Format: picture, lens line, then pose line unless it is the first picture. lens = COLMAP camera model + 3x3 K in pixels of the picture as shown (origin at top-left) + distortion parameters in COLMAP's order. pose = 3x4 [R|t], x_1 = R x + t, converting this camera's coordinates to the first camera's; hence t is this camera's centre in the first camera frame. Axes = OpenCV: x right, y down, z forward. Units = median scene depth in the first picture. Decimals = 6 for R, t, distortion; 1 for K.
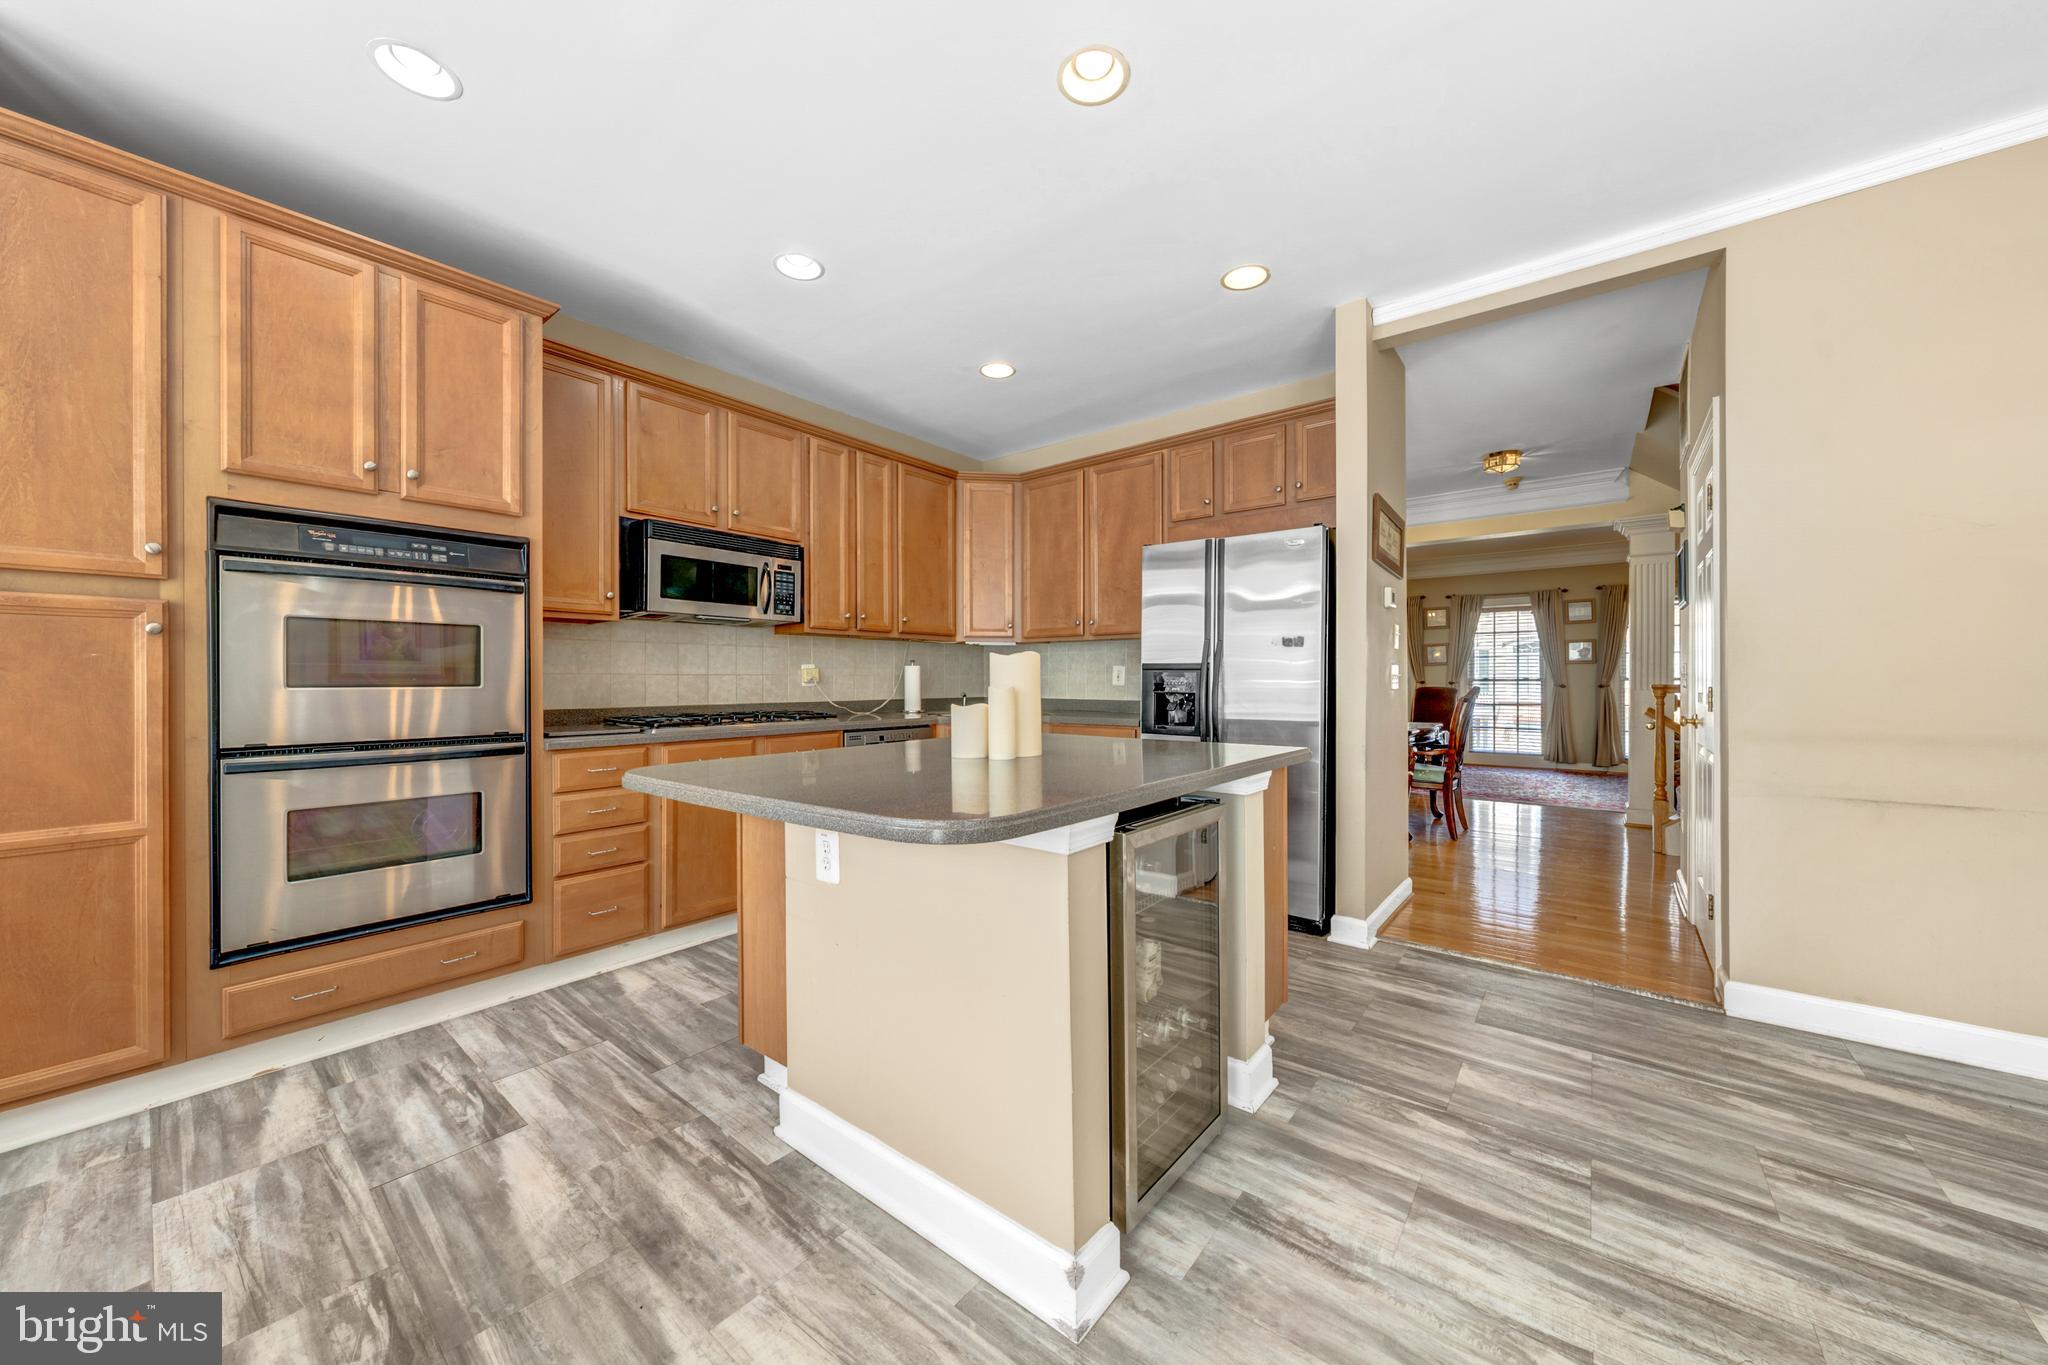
lens RADIAL K [[712.0, 0, 1022.2], [0, 712.0, 679.6], [0, 0, 1]] dist [-0.001093, -0.000105]
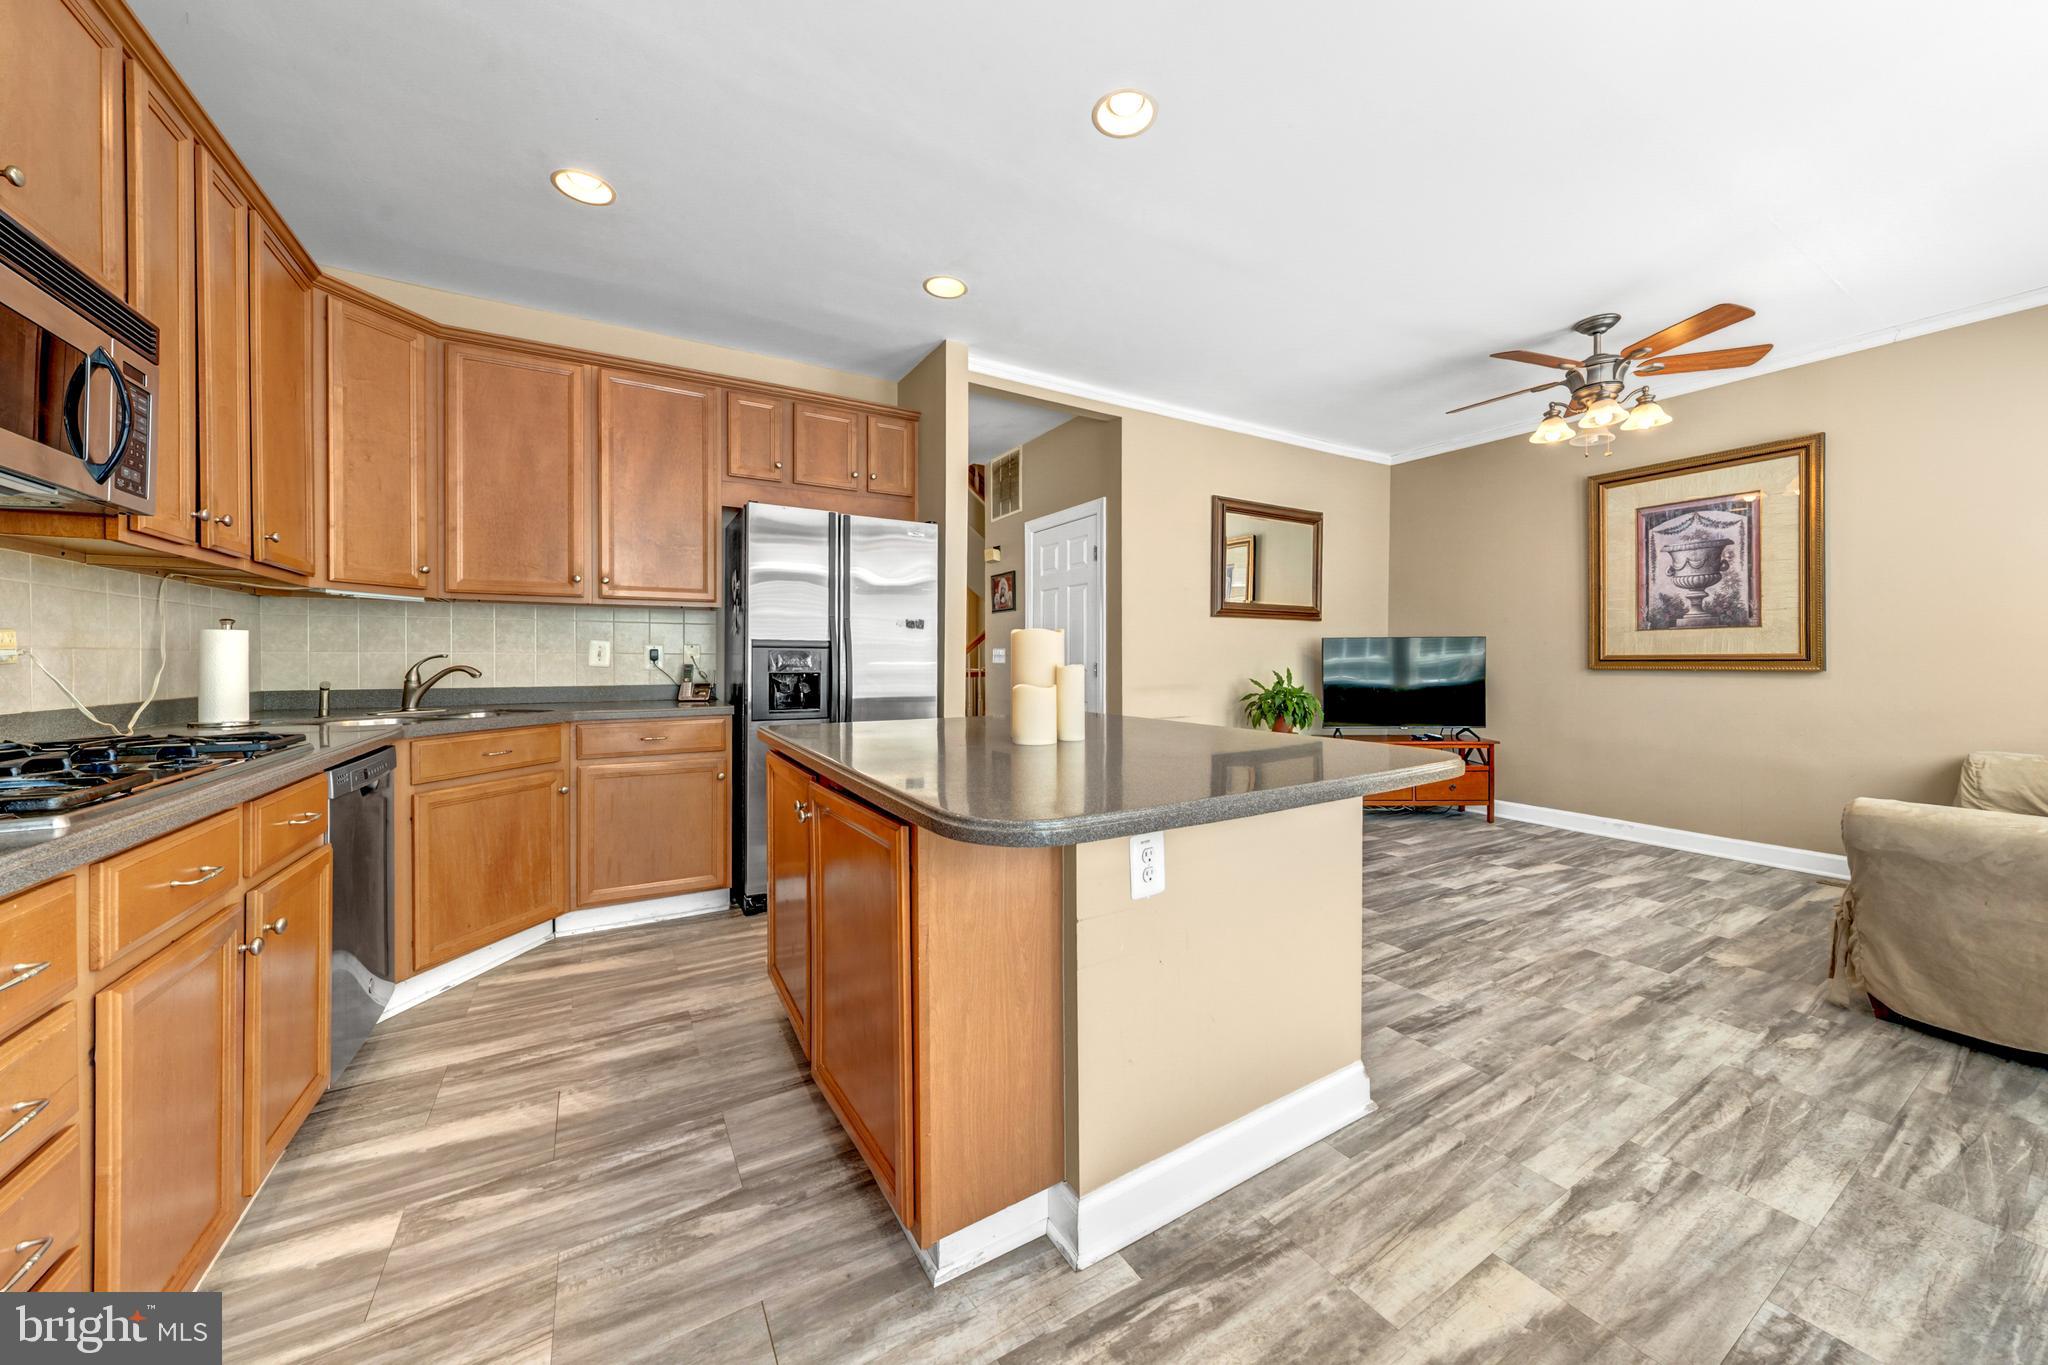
lens RADIAL K [[717.4, 0, 1031.8], [0, 717.4, 661.8], [0, 0, 1]] dist [-0.002097, -0.000064]
pose [[0.347294, -0.004180, 0.937747, -0.647529], [0.000524, 0.999991, 0.004264, 0.001171], [-0.937756, -0.000990, 0.347293, 0.480777]]
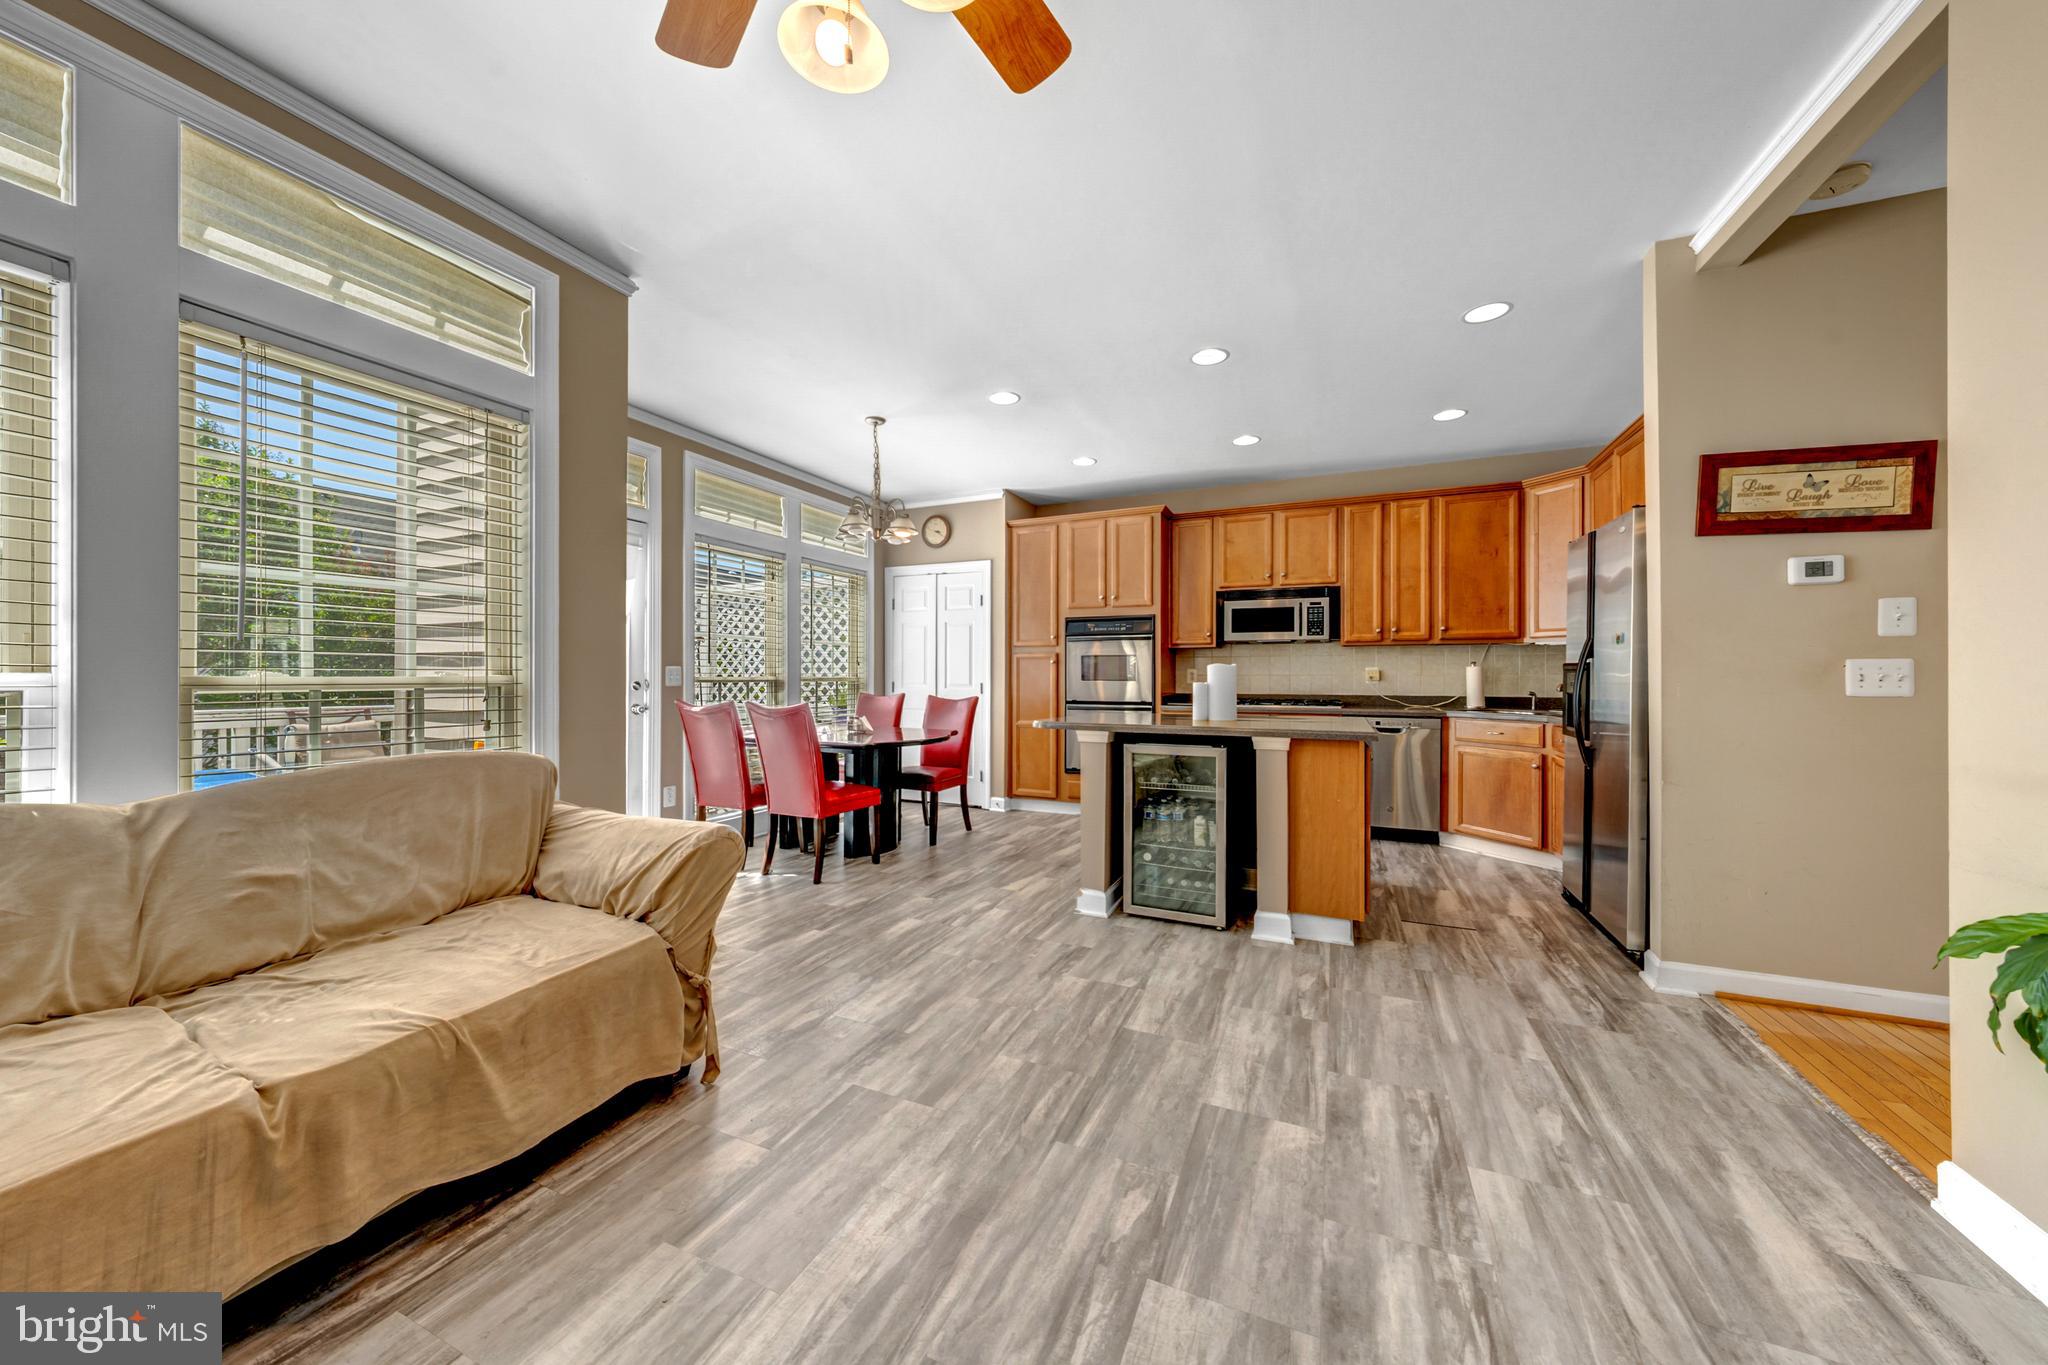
lens RADIAL K [[703.5, 0, 1028.5], [0, 703.5, 677.9], [0, 0, 1]] dist [-0.001718, -0.000014]
pose [[0.262450, 0.003039, -0.964941, 1.135349], [-0.002507, 0.999994, 0.002467, -0.003886], [0.964942, 0.001772, 0.262456, 0.037622]]
